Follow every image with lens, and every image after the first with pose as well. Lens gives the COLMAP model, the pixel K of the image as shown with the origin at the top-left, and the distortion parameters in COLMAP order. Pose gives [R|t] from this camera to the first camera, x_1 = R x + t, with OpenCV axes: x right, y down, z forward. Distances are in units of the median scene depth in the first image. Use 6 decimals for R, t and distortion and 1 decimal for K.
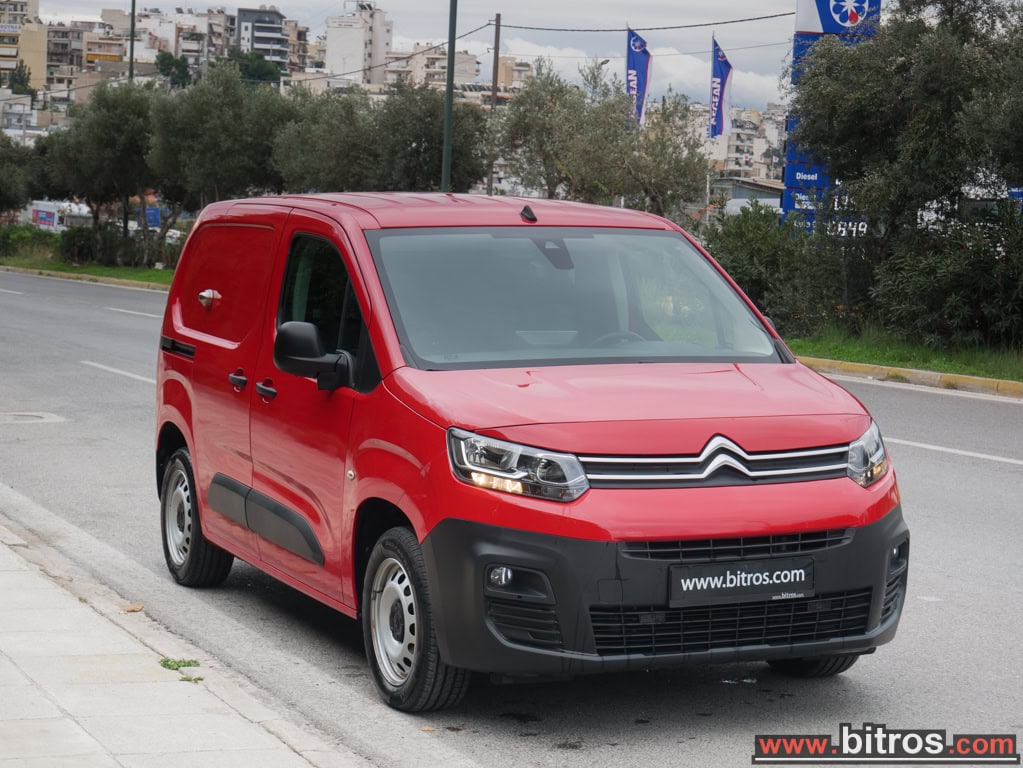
lens RADIAL K [[2201.2, 0, 511.5], [0, 2201.2, 384.0], [0, 0, 1]] dist [0.083724, -0.497080]
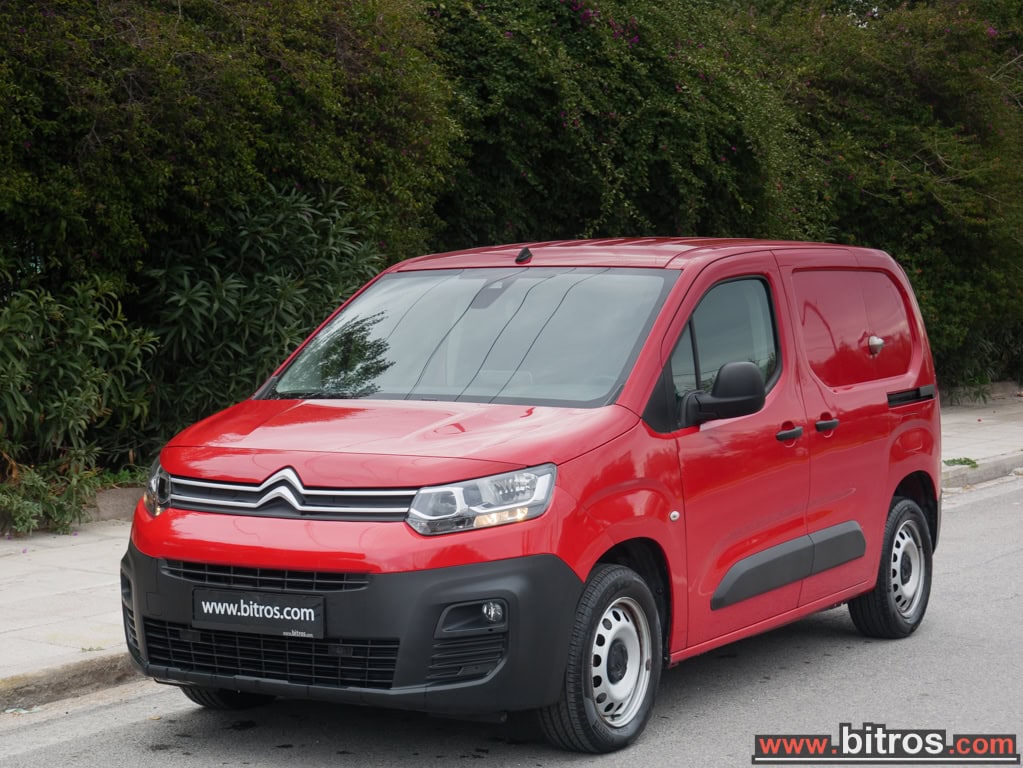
lens RADIAL K [[2091.2, 0, 511.5], [0, 2091.2, 384.0], [0, 0, 1]] dist [0.099363, 0.189673]
pose [[0.574672, 0.023478, -0.818047, 0.916896], [-0.050978, 0.998674, -0.007151, -0.012864], [0.816794, 0.045812, 0.575107, 0.521945]]
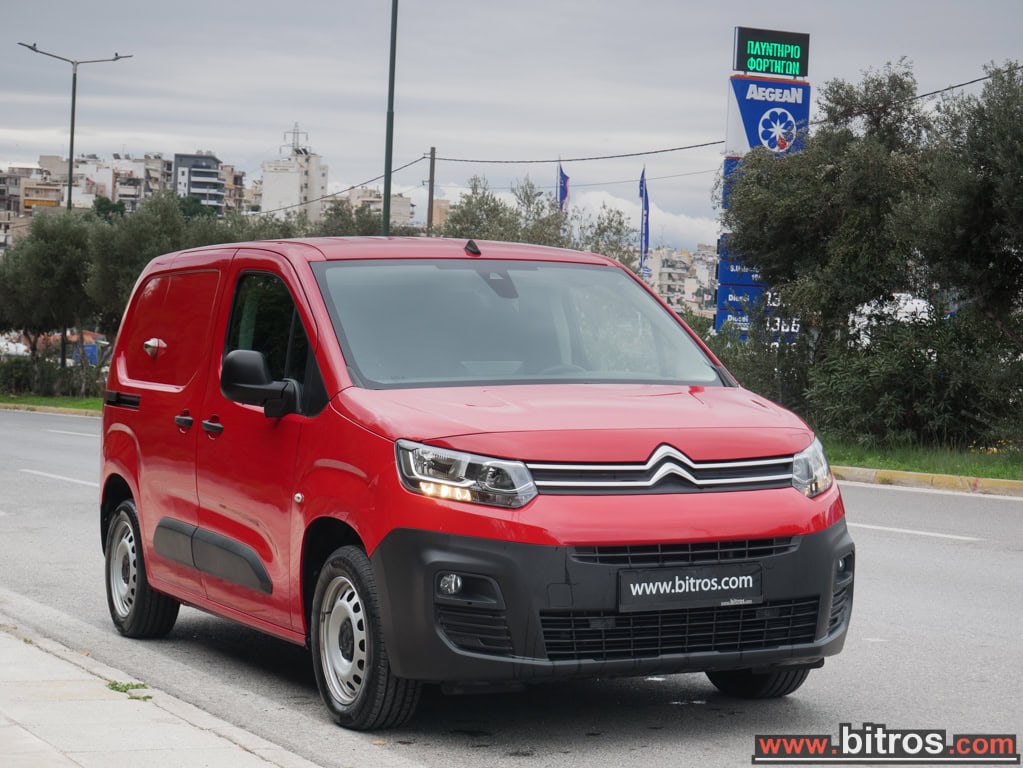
lens RADIAL K [[2186.7, 0, 511.5], [0, 2186.7, 384.0], [0, 0, 1]] dist [0.060617, -0.072857]
pose [[0.999517, -0.010230, 0.029336, -0.005230], [0.012074, 0.997914, -0.063411, 0.057412], [-0.028626, 0.063735, 0.997556, 0.000973]]
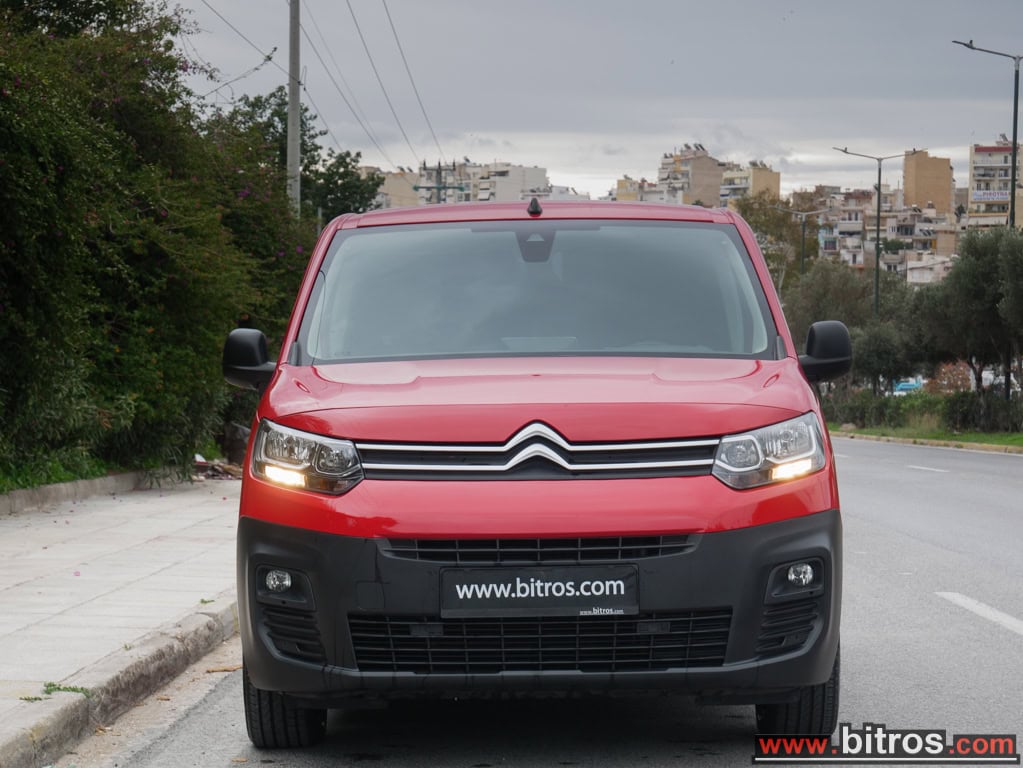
lens RADIAL K [[2455.1, 0, 511.5], [0, 2455.1, 384.0], [0, 0, 1]] dist [-0.006492, -0.357349]
pose [[0.910382, -0.023719, -0.413088, 0.465985], [-0.010768, 0.996659, -0.080959, 0.083648], [0.413628, 0.078152, 0.907085, 0.137506]]
